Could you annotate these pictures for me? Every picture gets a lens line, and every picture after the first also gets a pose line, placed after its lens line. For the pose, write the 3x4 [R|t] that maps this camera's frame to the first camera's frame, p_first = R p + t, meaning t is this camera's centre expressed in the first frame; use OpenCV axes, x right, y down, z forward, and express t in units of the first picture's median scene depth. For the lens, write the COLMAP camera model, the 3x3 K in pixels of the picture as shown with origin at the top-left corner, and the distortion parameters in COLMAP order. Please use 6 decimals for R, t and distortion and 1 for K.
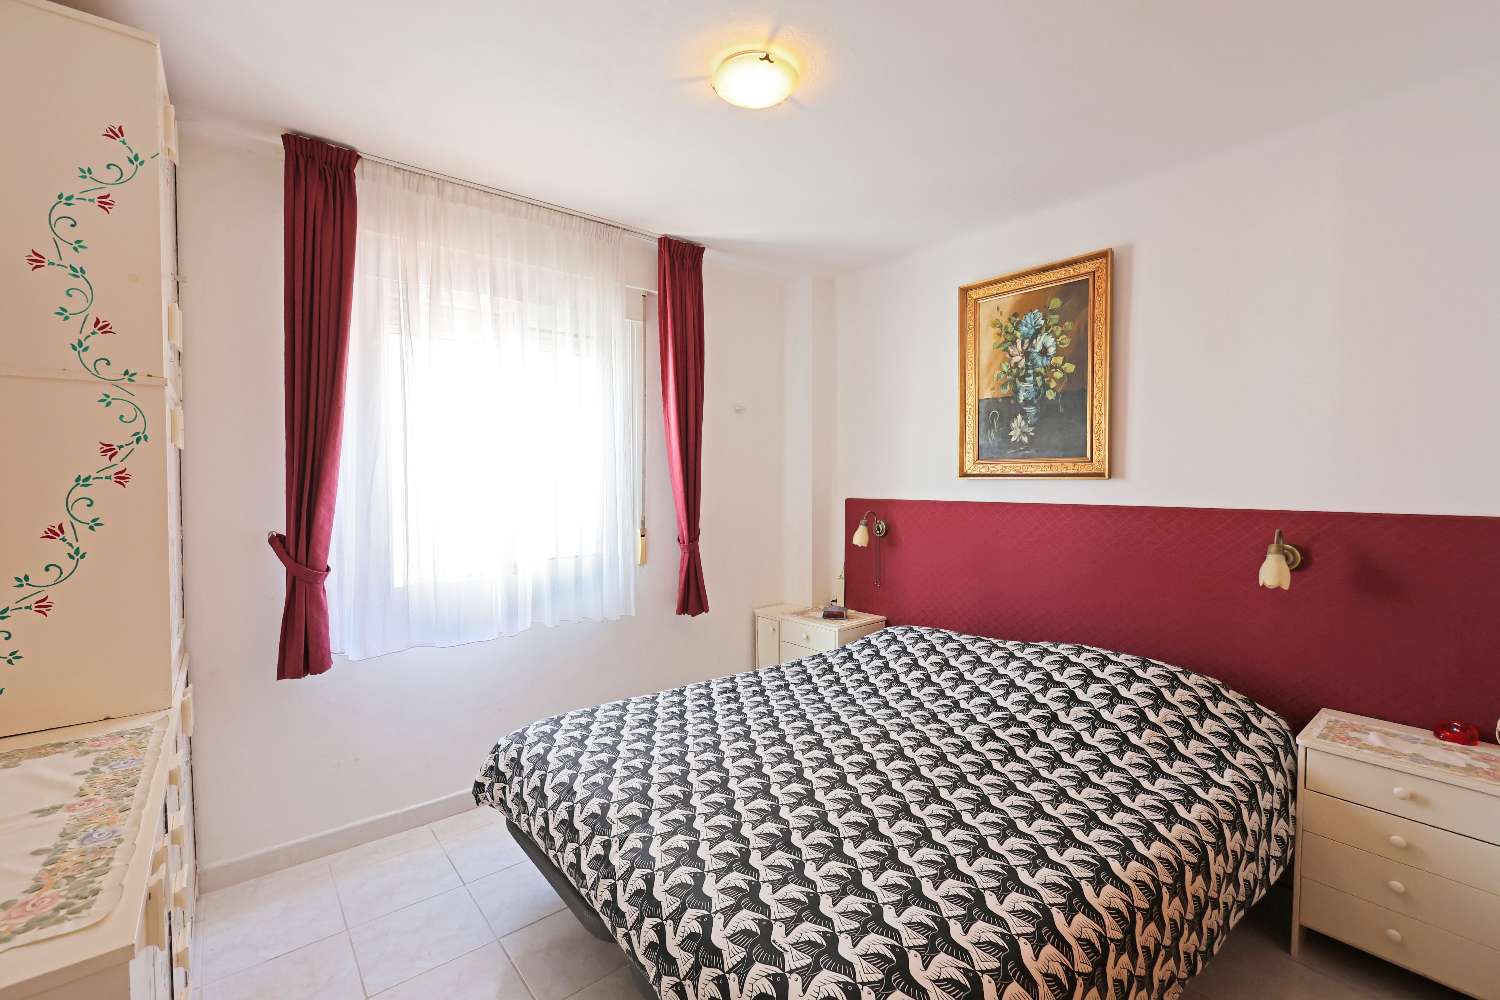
lens RADIAL K [[648.2, 0, 756.1], [0, 648.2, 493.9], [0, 0, 1]] dist [-0.000494, 0.001056]
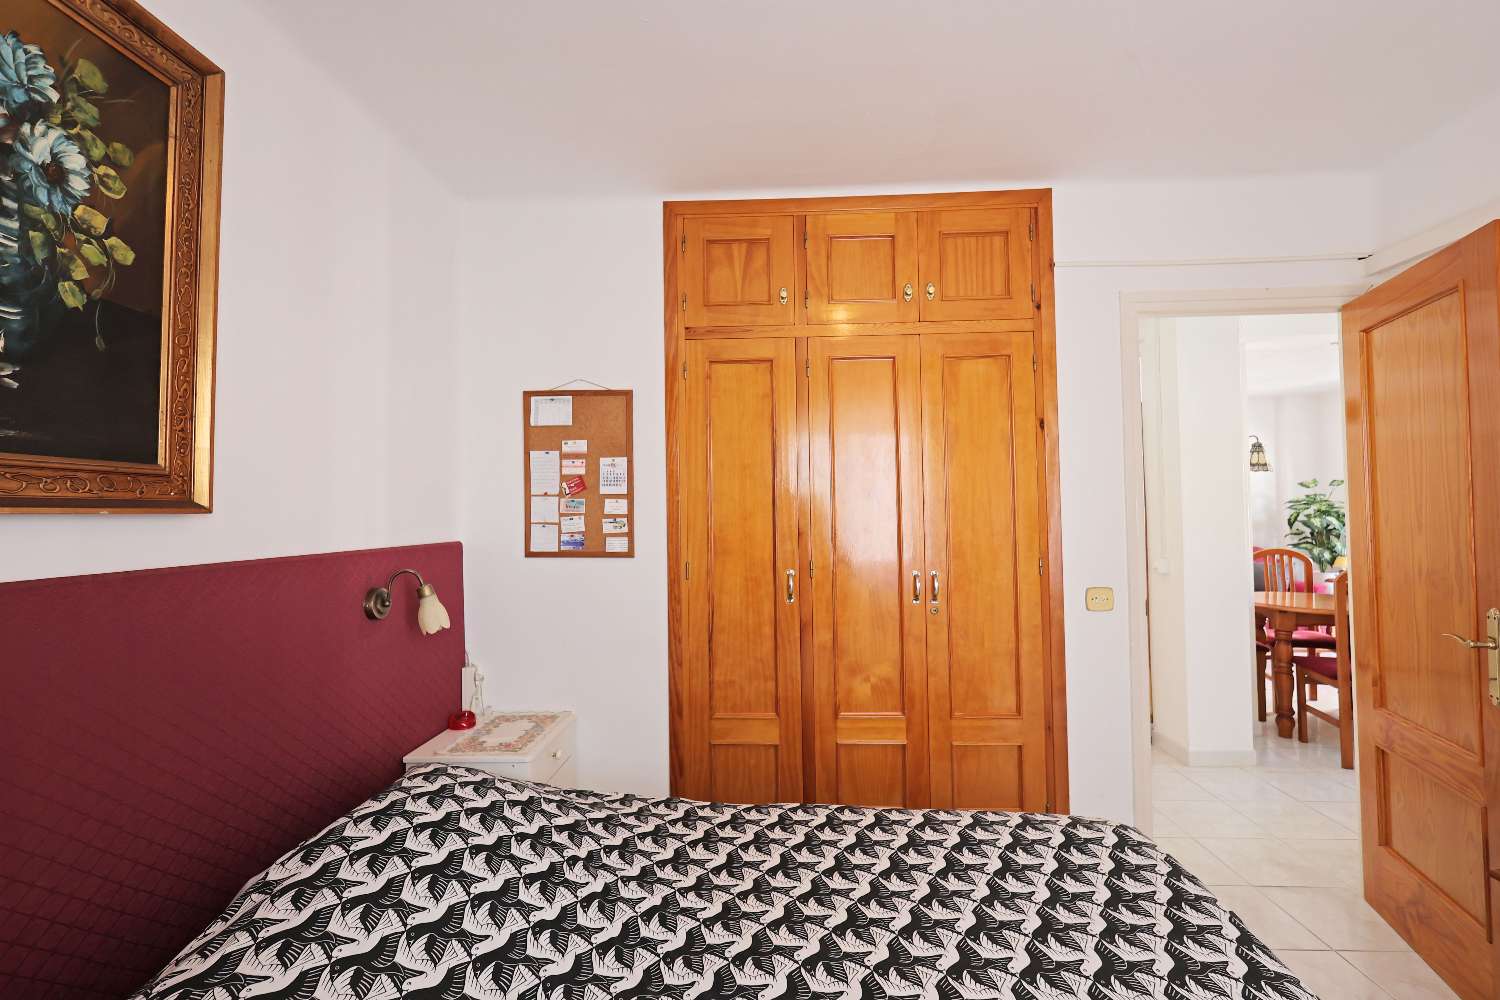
lens RADIAL K [[648.2, 0, 758.2], [0, 648.2, 501.5], [0, 0, 1]] dist [-0.000494, 0.001056]
pose [[-0.766909, 0.013501, 0.641614, -0.112018], [0.020957, 0.999772, 0.004011, -0.022051], [-0.641414, 0.016522, -0.767017, 1.047321]]
